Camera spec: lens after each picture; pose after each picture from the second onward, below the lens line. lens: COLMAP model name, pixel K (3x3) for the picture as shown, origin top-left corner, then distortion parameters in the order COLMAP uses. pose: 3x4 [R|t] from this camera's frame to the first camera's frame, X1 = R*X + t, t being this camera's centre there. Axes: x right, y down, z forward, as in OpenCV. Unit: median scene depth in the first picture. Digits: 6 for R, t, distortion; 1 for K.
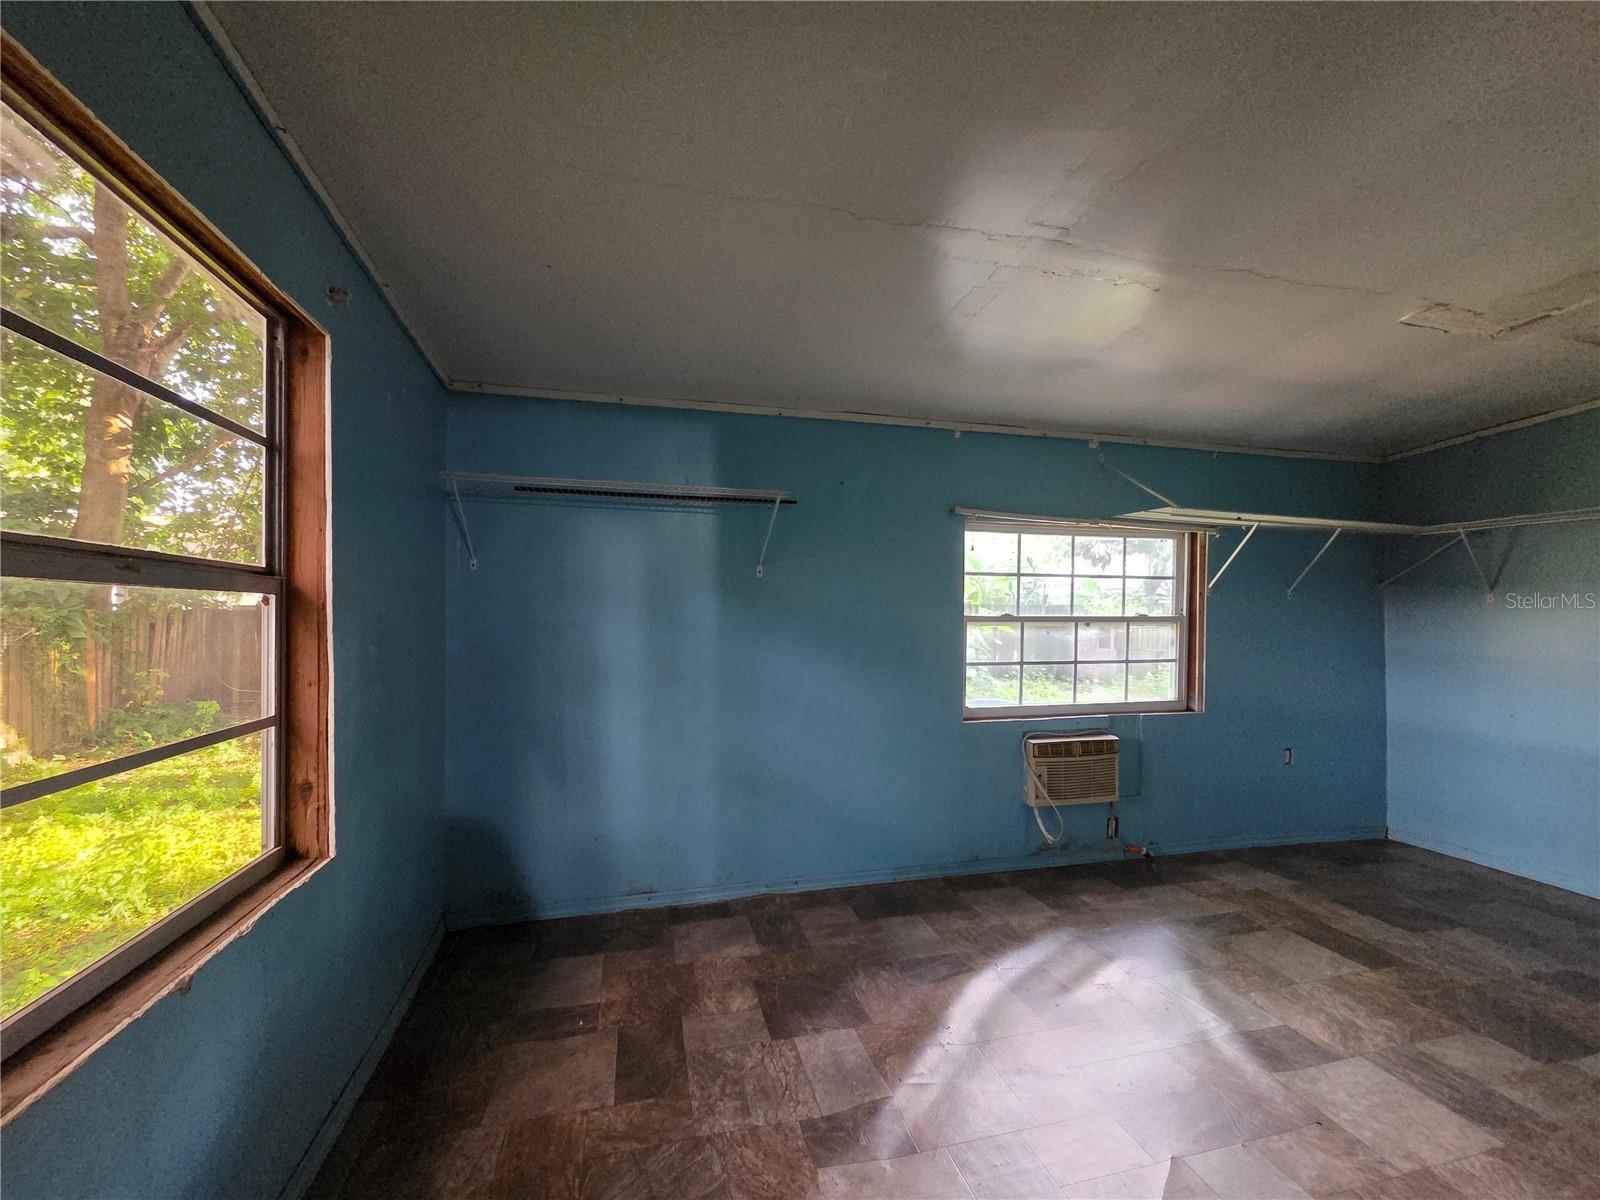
lens RADIAL K [[642.9, 0, 801.6], [0, 642.9, 628.6], [0, 0, 1]] dist [-0.000026, -0.000222]
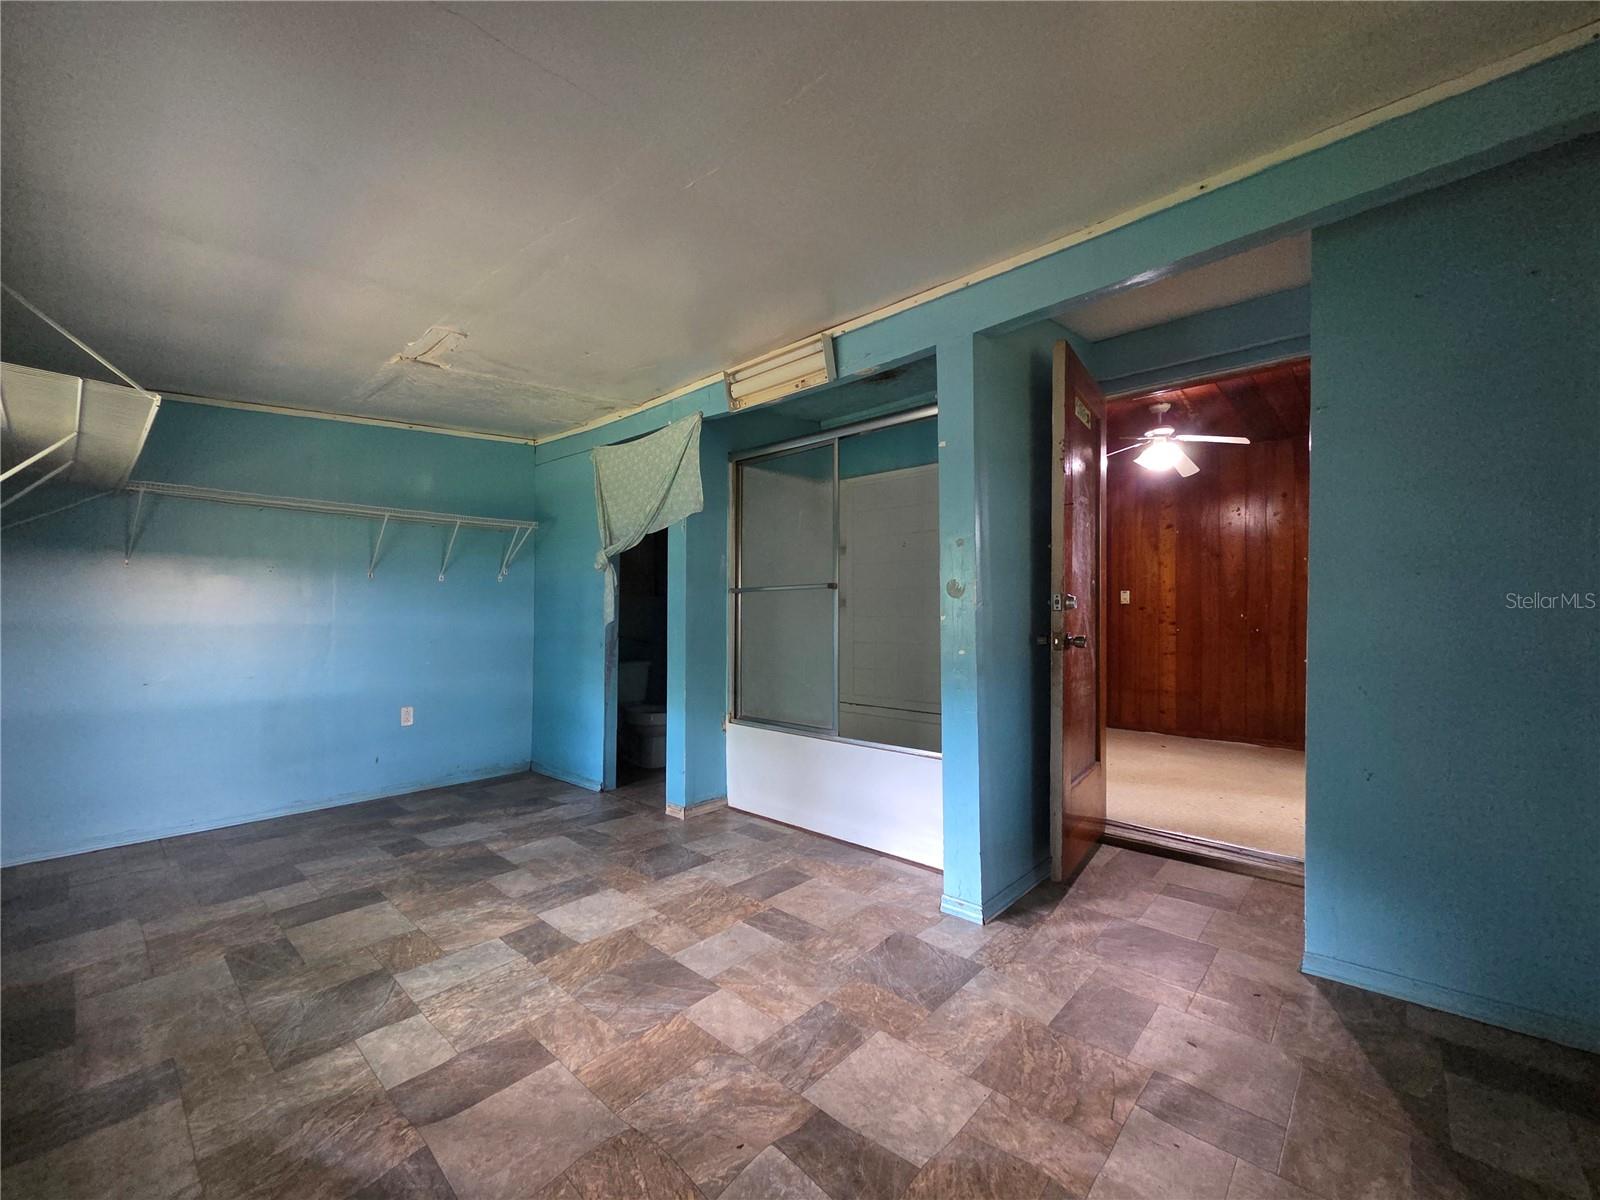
lens RADIAL K [[652.4, 0, 788.3], [0, 652.4, 603.1], [0, 0, 1]] dist [0.003133, -0.000389]
pose [[-0.533621, -0.007507, 0.845690, -0.501827], [-0.001465, 0.999967, 0.007953, 0.007392], [-0.845722, 0.003005, -0.533615, 1.168670]]
